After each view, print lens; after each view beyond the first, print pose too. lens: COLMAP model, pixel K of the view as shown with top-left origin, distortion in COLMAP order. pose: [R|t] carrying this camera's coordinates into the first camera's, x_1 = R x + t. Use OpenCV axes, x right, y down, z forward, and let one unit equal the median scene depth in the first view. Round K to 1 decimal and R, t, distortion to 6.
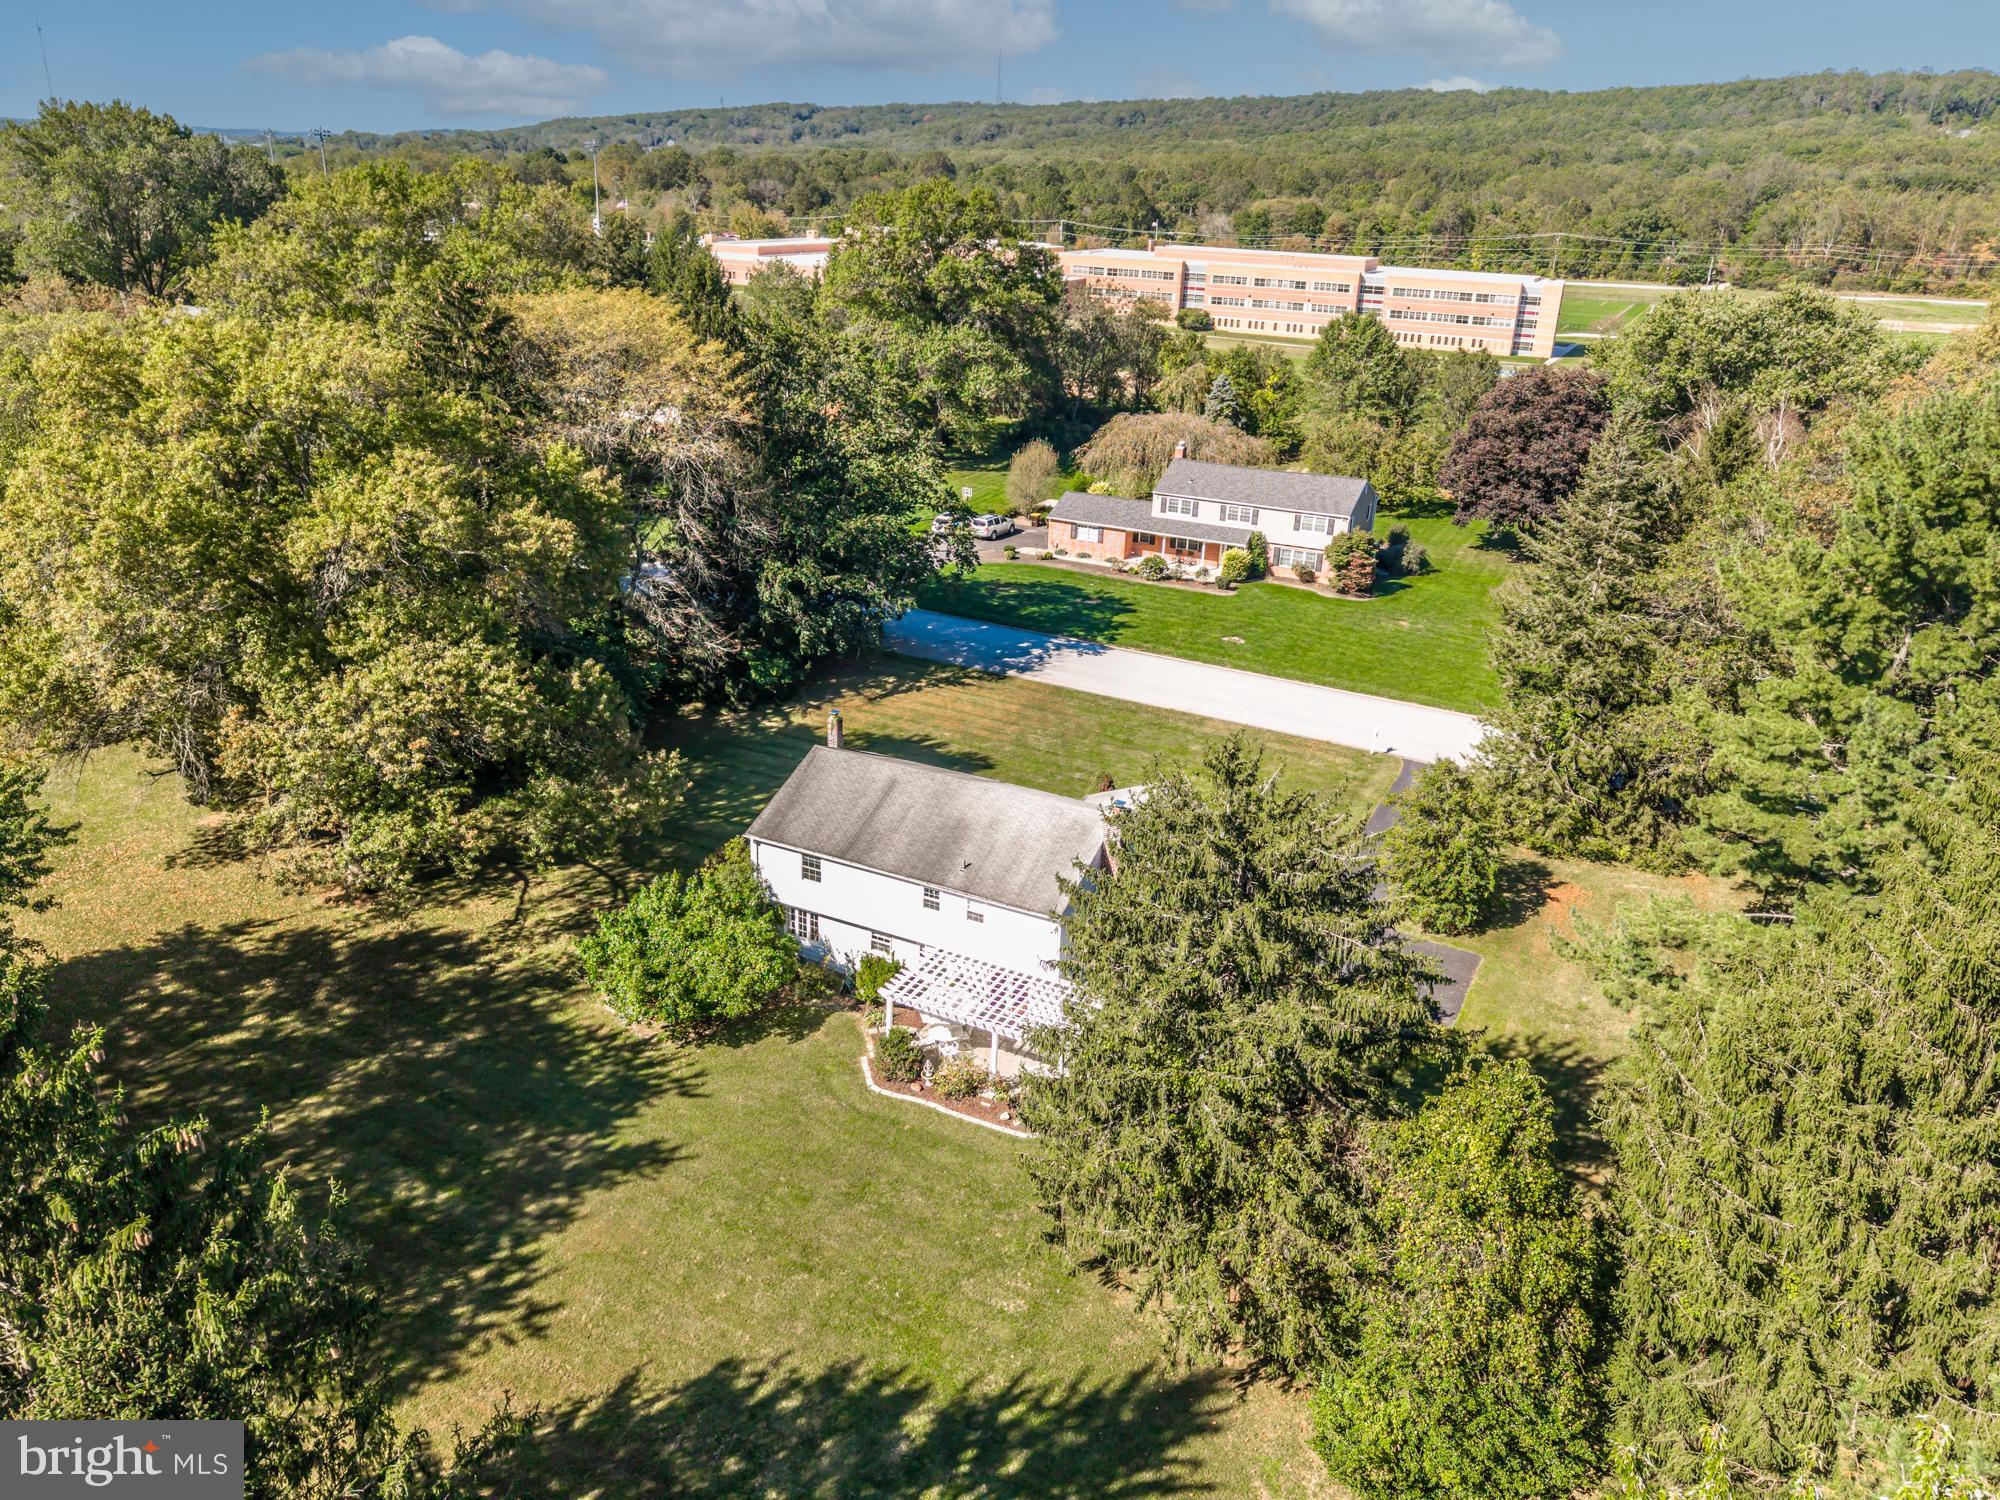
lens RADIAL K [[1422.7, 0, 994.0], [0, 1422.7, 670.7], [0, 0, 1]] dist [0.057610, -0.106788]
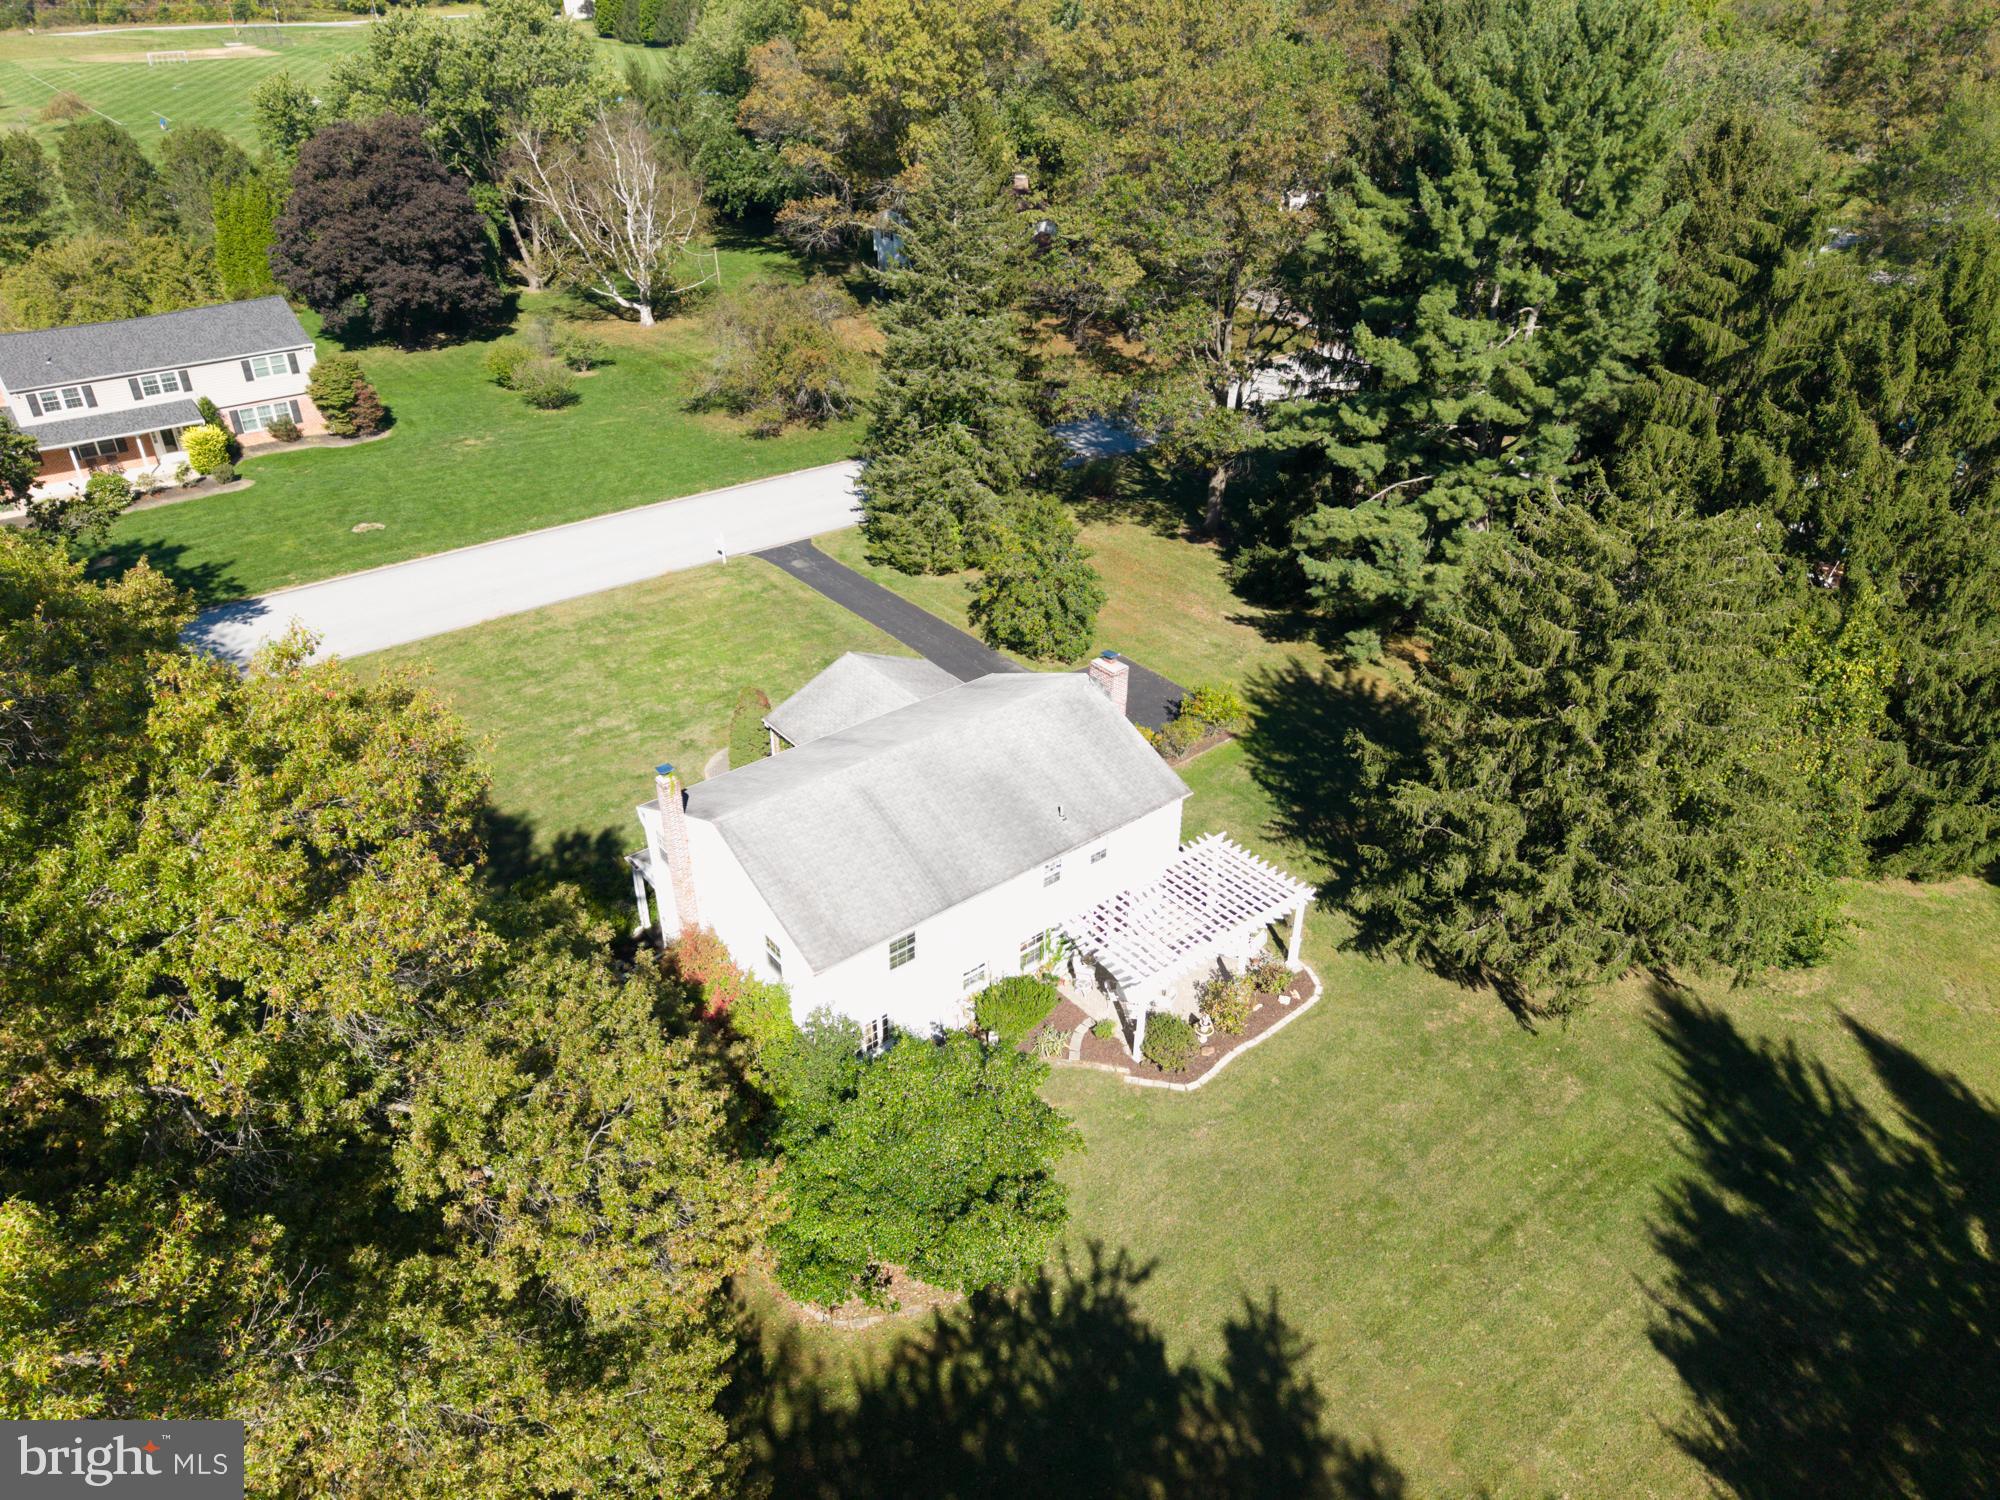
lens RADIAL K [[1338.6, 0, 997.9], [0, 1338.6, 714.1], [0, 0, 1]] dist [-0.003669, 0.001746]
pose [[0.423900, -0.484675, 0.765114, -0.545132], [0.308841, 0.871489, 0.380952, -0.193441], [-0.851426, 0.074813, 0.519112, 0.611895]]
